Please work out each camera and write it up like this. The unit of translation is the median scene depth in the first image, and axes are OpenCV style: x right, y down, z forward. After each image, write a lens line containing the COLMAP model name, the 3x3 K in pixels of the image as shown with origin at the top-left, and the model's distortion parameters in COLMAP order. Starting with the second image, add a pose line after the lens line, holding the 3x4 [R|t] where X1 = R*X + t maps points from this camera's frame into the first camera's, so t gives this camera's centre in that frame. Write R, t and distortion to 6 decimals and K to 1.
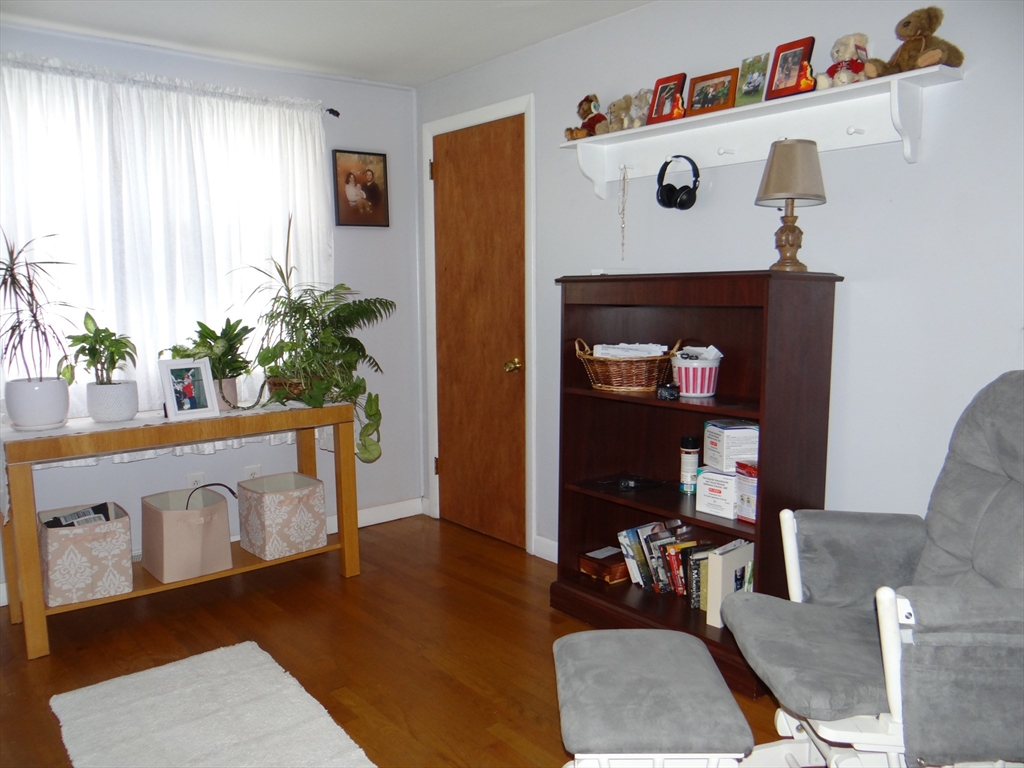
lens RADIAL K [[814.7, 0, 513.2], [0, 814.7, 383.9], [0, 0, 1]] dist [0.008685, -0.009915]
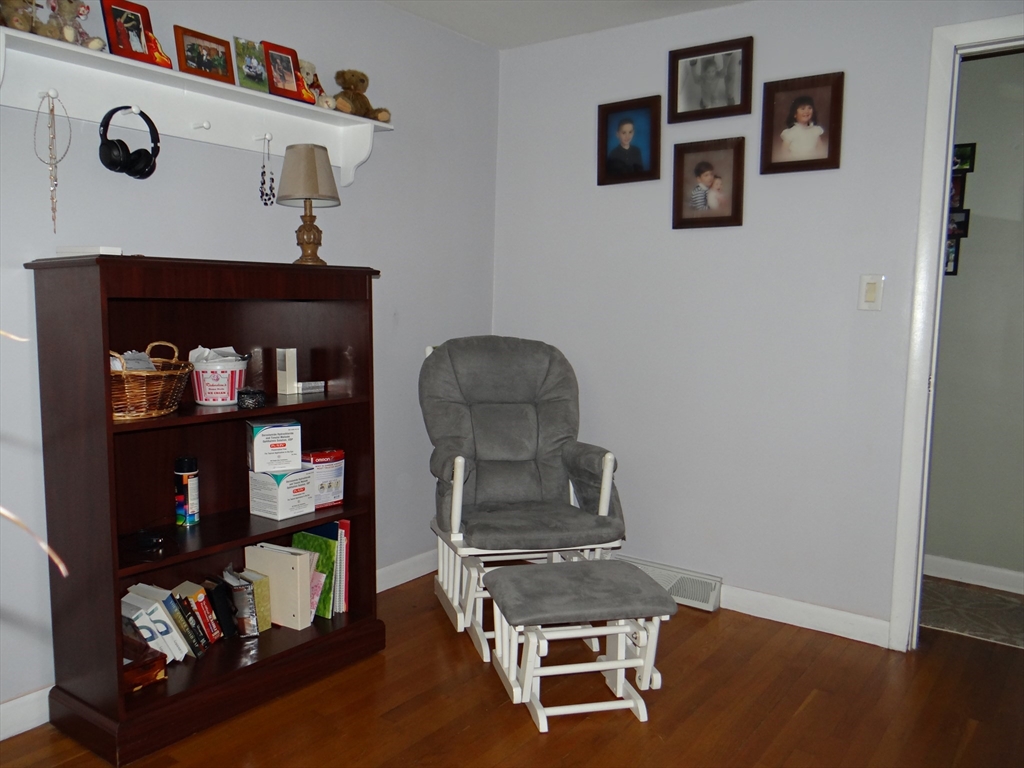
lens RADIAL K [[814.7, 0, 513.5], [0, 814.7, 386.9], [0, 0, 1]] dist [0.008685, -0.009915]
pose [[-0.236388, -0.096963, 0.966809, -0.732078], [0.102612, 0.986953, 0.124072, -0.083755], [-0.966225, 0.128536, -0.223354, 0.945834]]
